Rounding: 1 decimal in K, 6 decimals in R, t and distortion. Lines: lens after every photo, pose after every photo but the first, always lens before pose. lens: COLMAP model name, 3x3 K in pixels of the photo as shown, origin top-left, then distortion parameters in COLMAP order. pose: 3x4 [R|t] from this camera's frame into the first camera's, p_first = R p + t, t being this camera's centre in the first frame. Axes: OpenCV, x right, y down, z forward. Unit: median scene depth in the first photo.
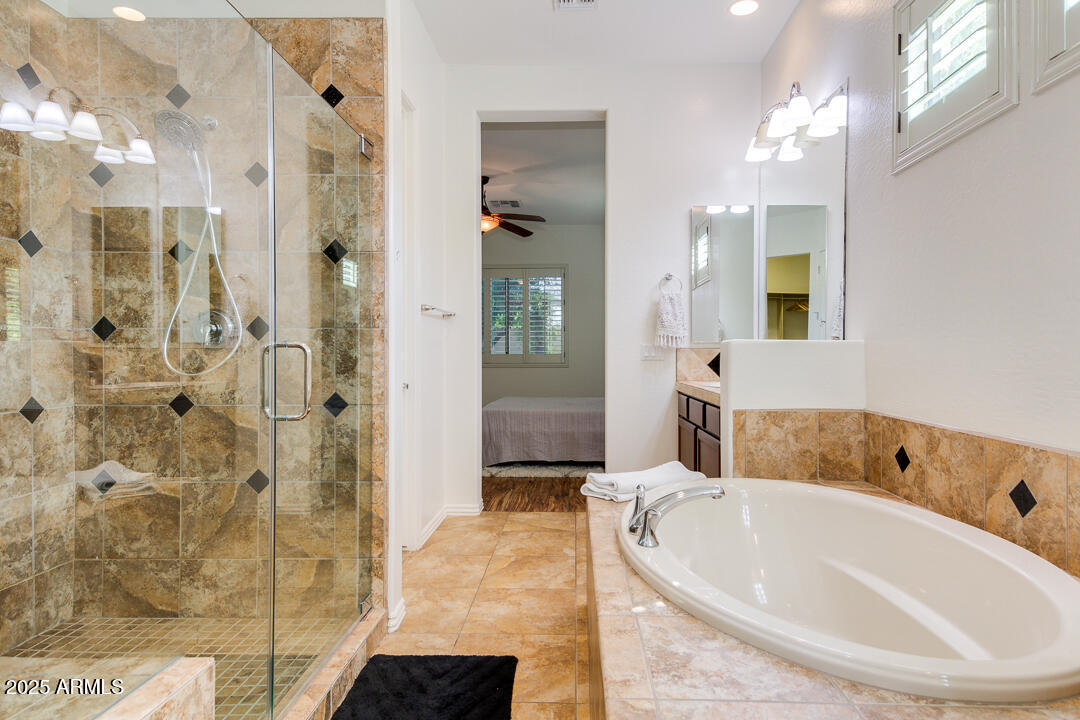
lens RADIAL K [[608.1, 0, 544.8], [0, 608.1, 355.2], [0, 0, 1]] dist [0.030248, -0.002174]
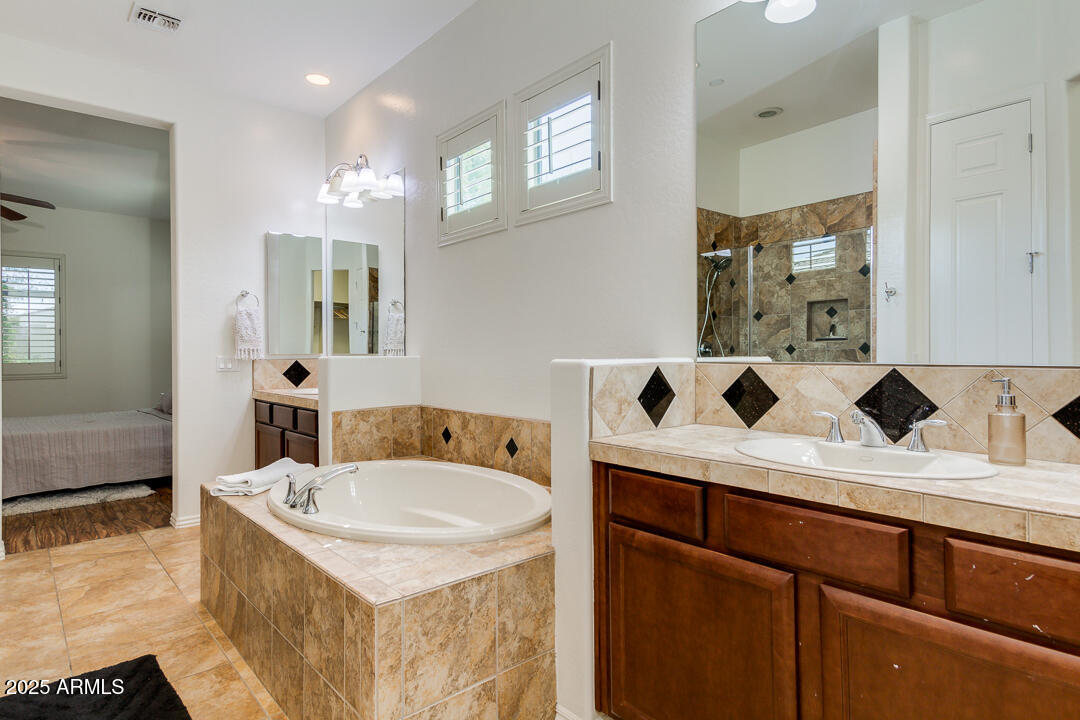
lens RADIAL K [[598.8, 0, 537.6], [0, 598.8, 360.1], [0, 0, 1]] dist [0.030182, -0.000865]
pose [[0.732831, -0.014165, 0.680263, -0.229483], [0.010385, 0.999900, 0.009633, -0.025678], [-0.680332, 0.000005, 0.732904, -0.212119]]
